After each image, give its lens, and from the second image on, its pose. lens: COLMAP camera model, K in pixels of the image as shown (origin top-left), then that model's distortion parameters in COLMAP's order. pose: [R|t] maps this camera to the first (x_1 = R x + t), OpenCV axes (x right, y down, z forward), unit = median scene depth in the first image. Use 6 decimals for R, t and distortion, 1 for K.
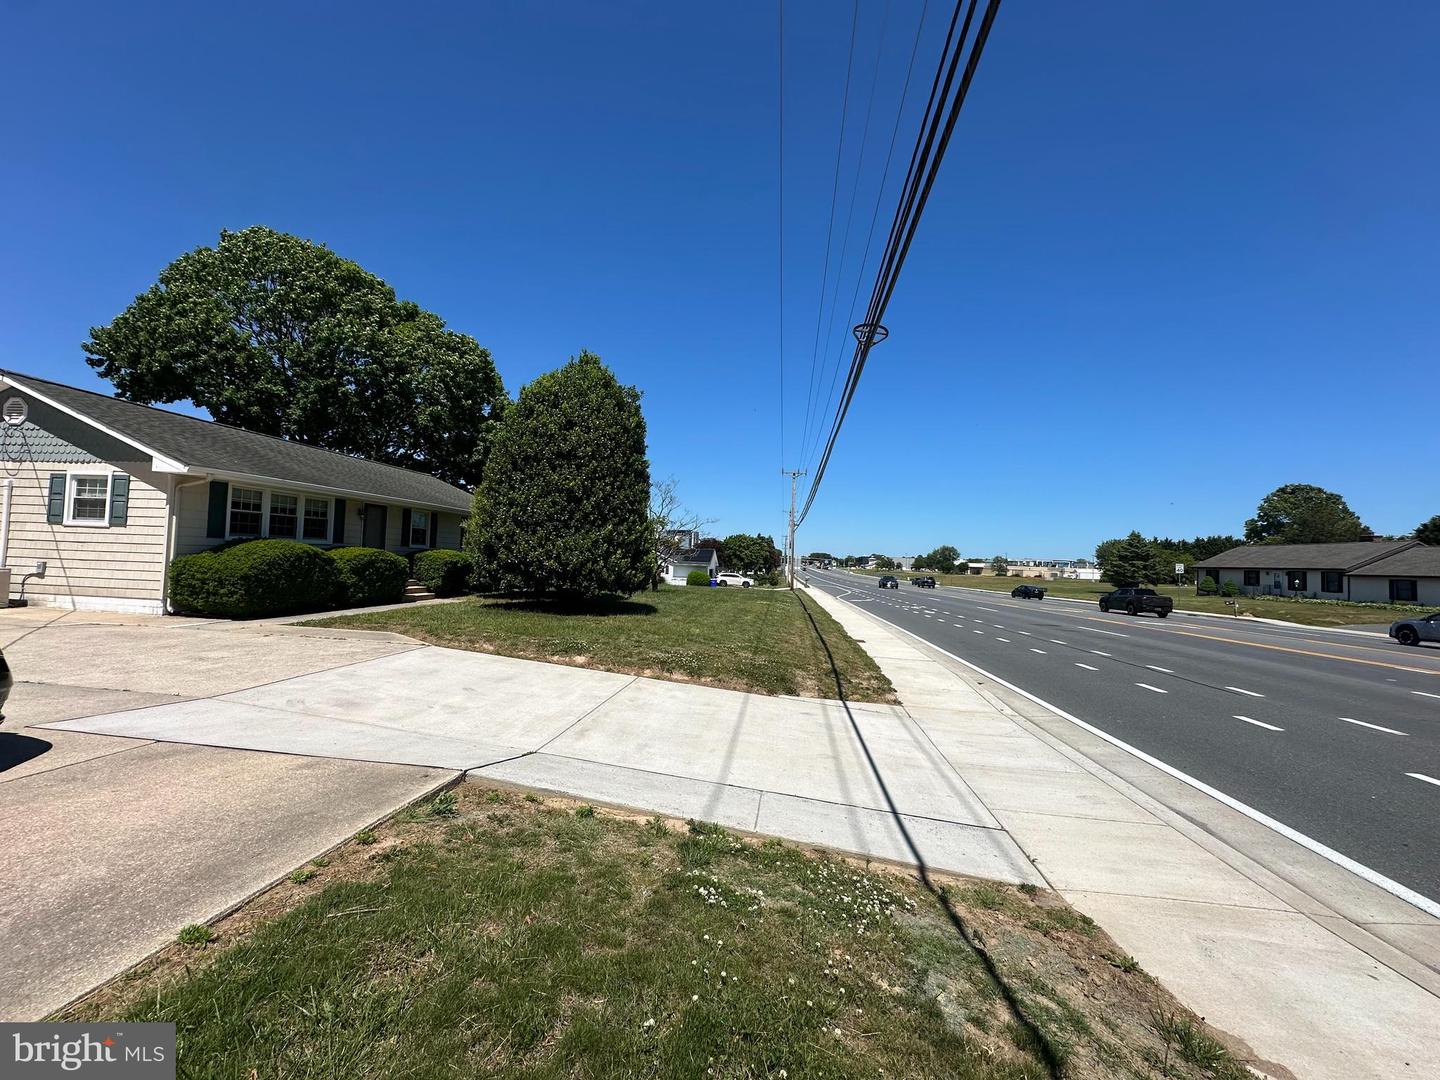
lens RADIAL K [[574.8, 0, 718.2], [0, 574.8, 540.4], [0, 0, 1]] dist [0.001273, 0.000106]
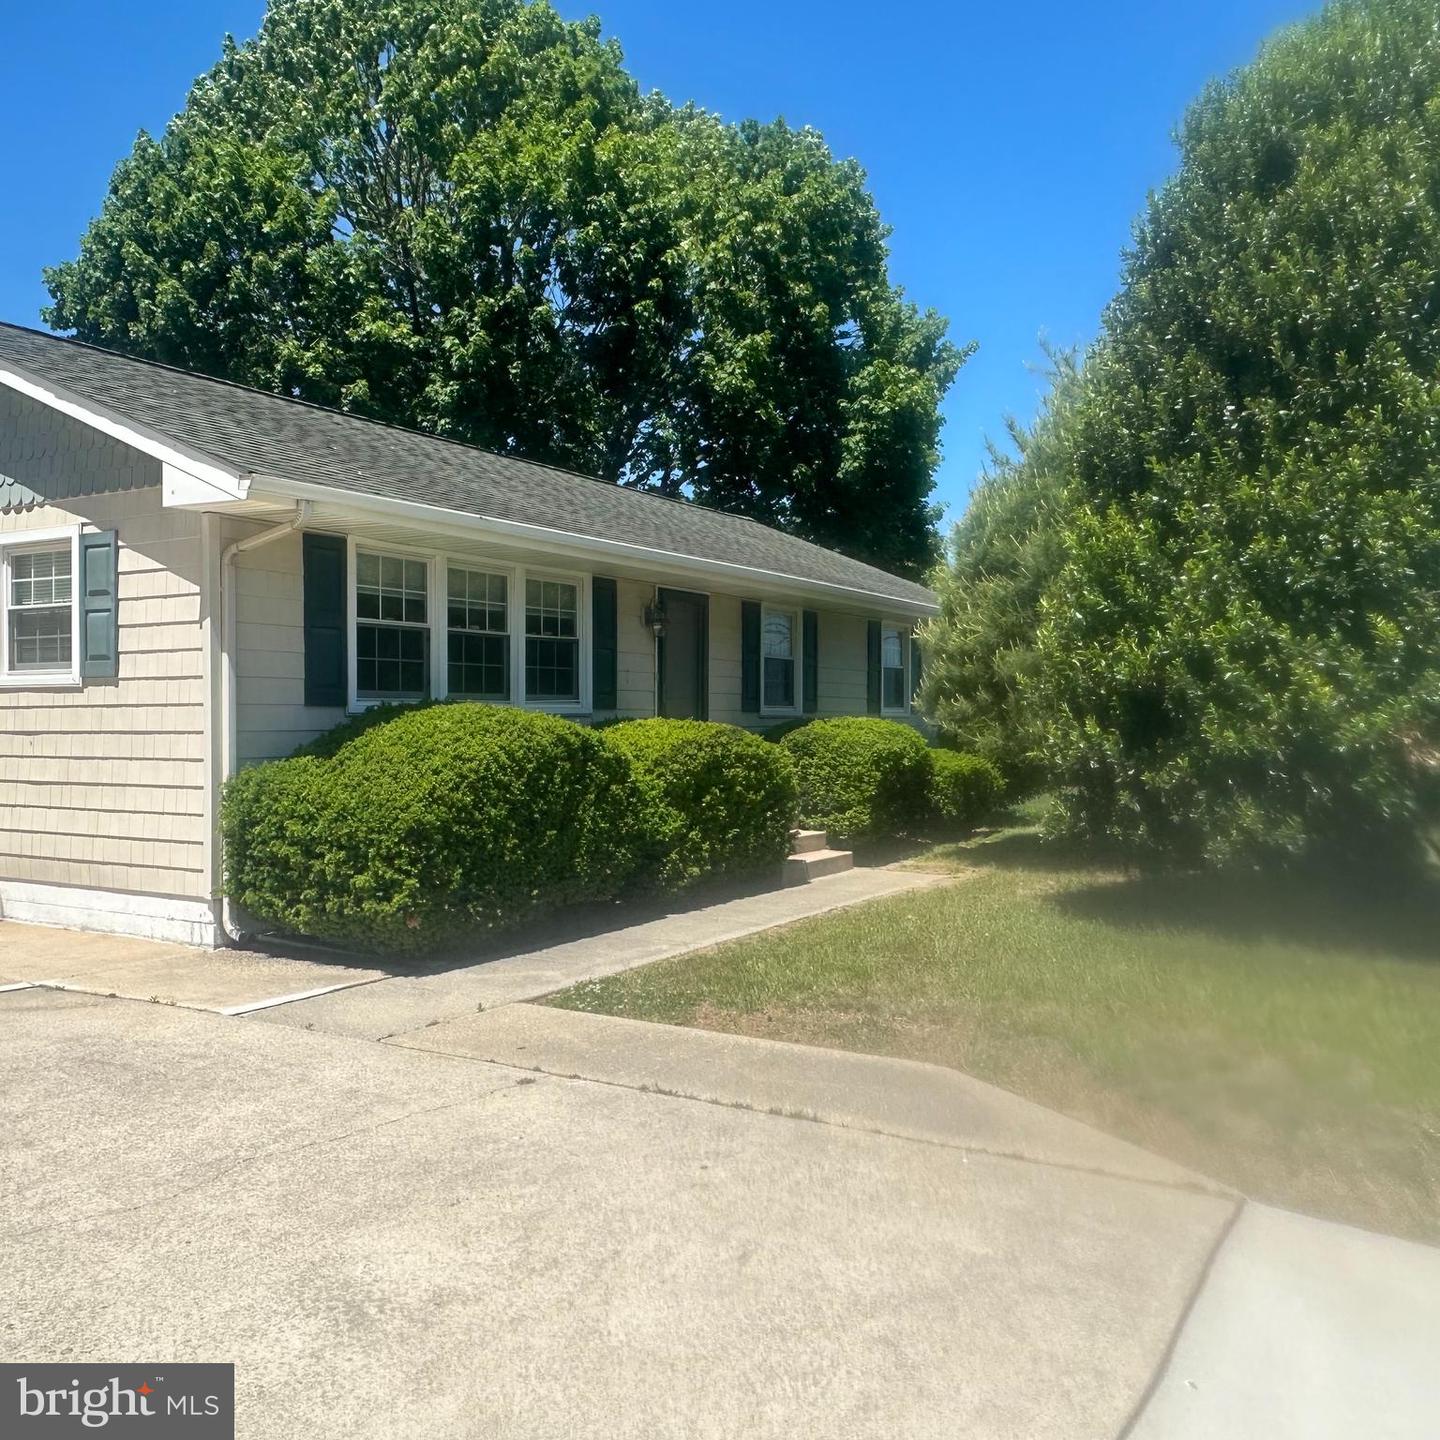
lens RADIAL K [[1367.1, 0, 718.5], [0, 1367.1, 746.8], [0, 0, 1]] dist [-0.002251, -0.009571]
pose [[0.914392, -0.027517, -0.403894, -0.370612], [0.046529, 0.998219, 0.037331, -0.000020], [0.402148, -0.052928, 0.914044, 0.394220]]
